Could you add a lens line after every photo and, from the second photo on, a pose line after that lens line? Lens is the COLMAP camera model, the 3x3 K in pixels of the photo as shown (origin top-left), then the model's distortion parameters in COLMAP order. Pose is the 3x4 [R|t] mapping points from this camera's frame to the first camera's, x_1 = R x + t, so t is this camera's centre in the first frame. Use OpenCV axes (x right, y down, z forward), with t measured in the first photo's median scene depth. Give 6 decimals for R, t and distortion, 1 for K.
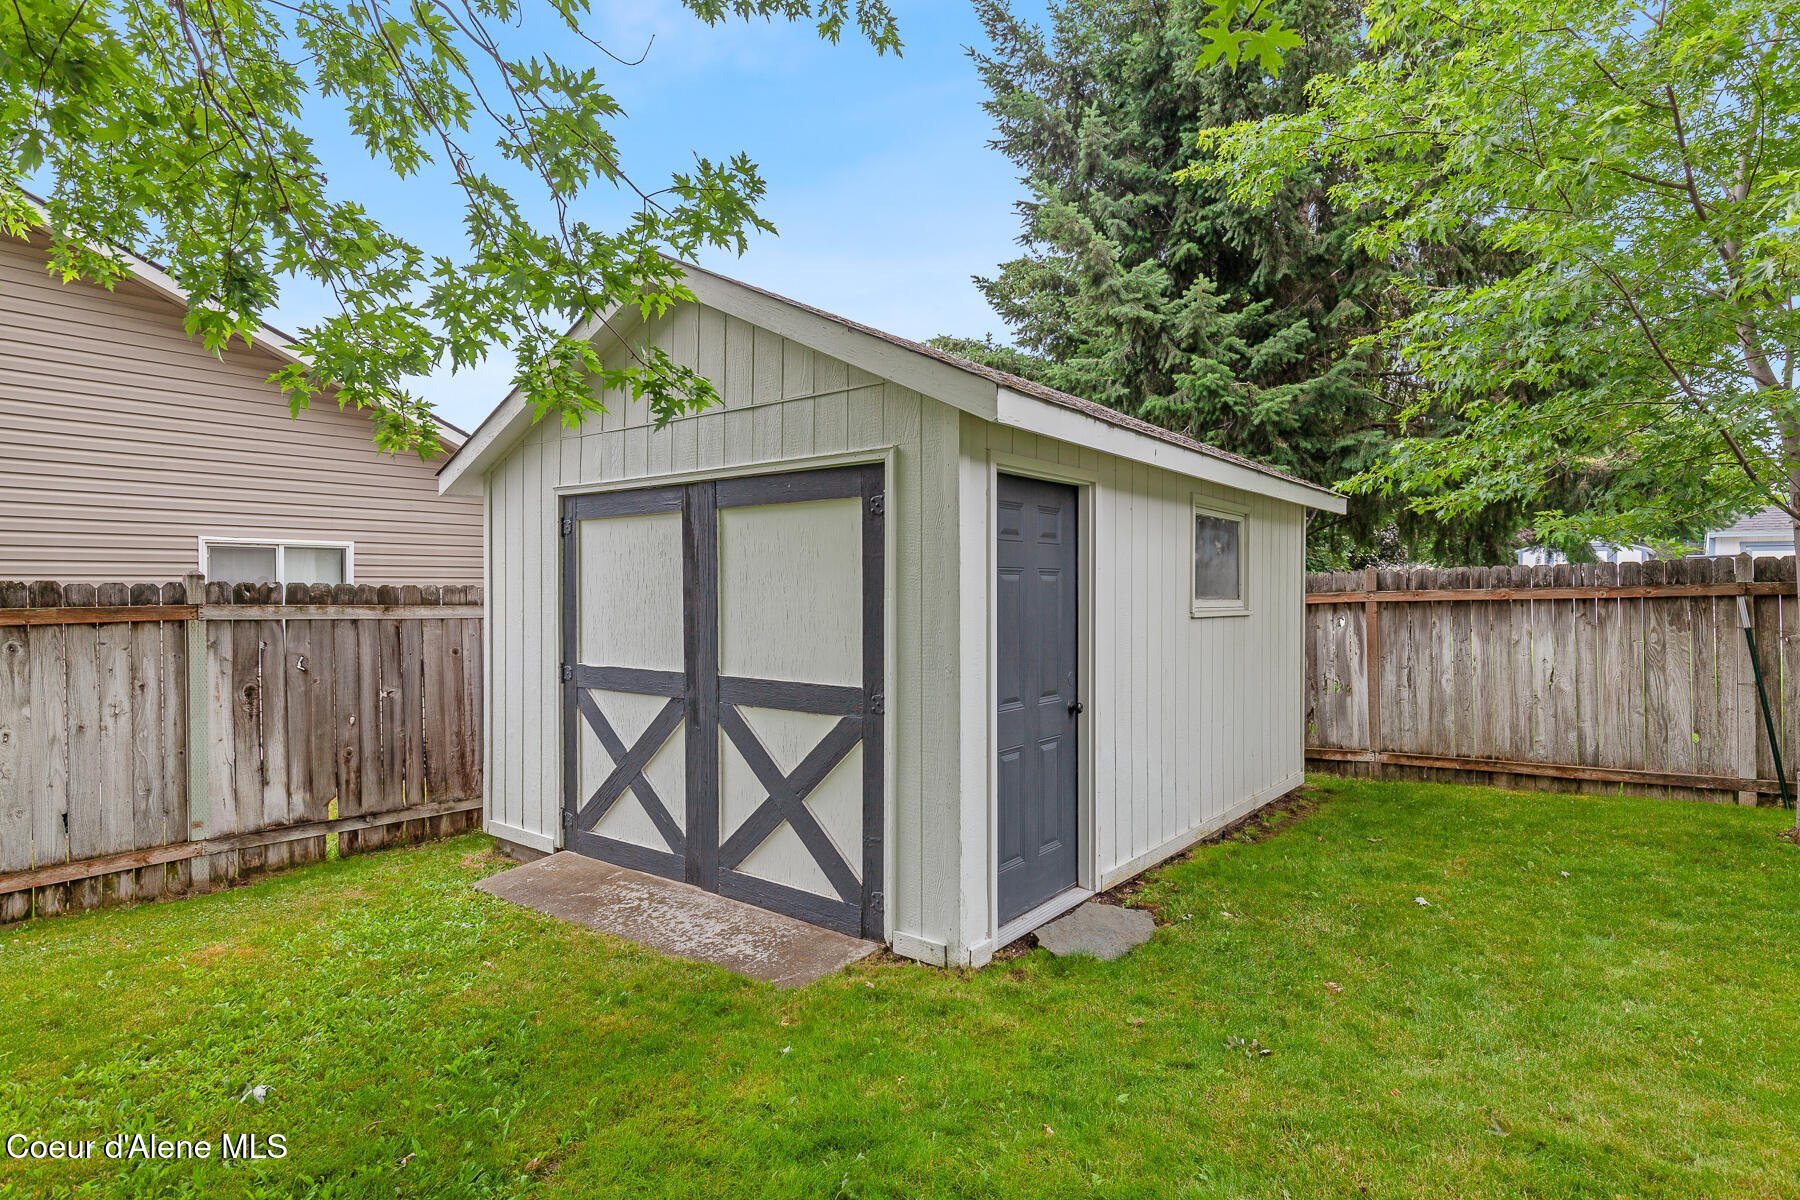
lens RADIAL K [[881.4, 0, 906.5], [0, 881.4, 592.7], [0, 0, 1]] dist [0.003170, -0.000257]
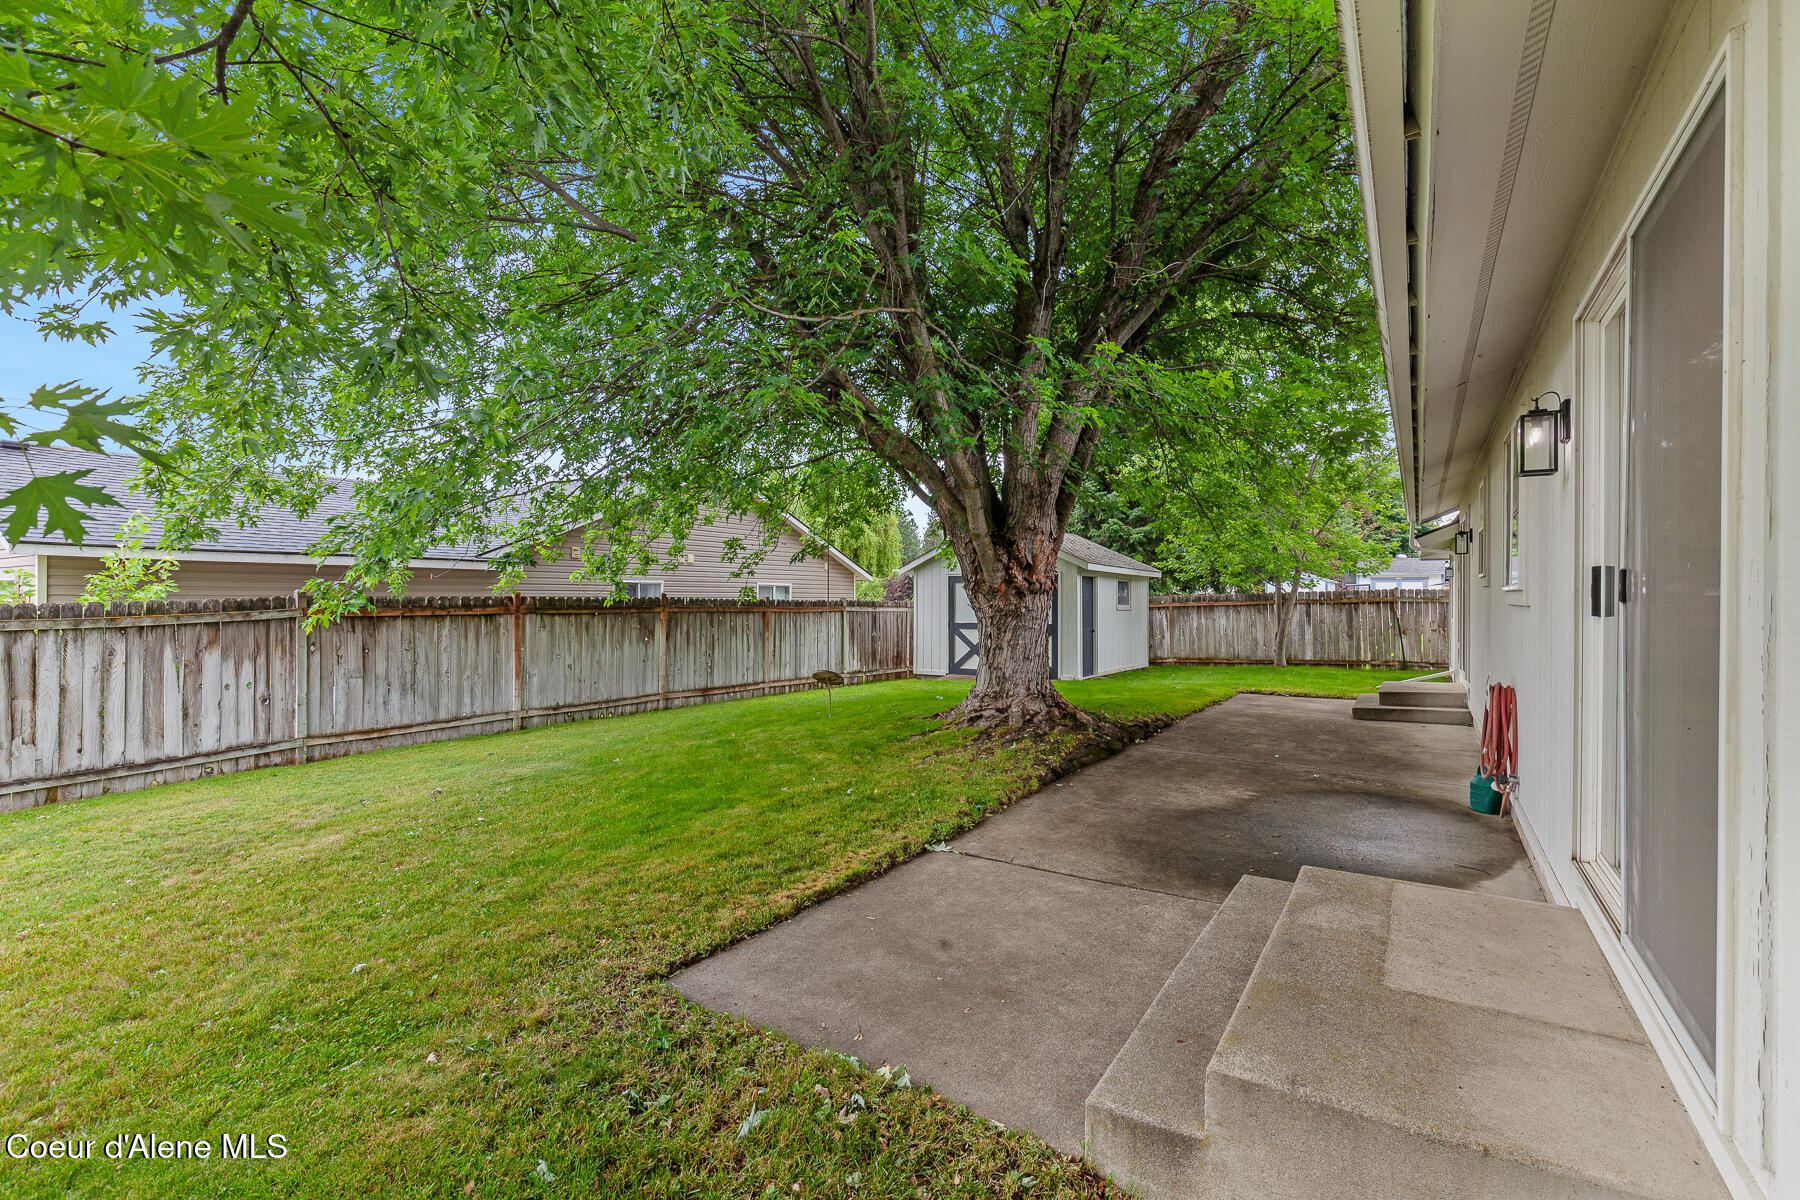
lens RADIAL K [[815.0, 0, 901.3], [0, 815.0, 596.0], [0, 0, 1]] dist [0.005536, -0.001922]
pose [[0.992593, -0.000448, 0.121485, -0.927999], [0.002304, 0.999883, -0.015141, 0.021648], [-0.121464, 0.015309, 0.992478, -2.132609]]
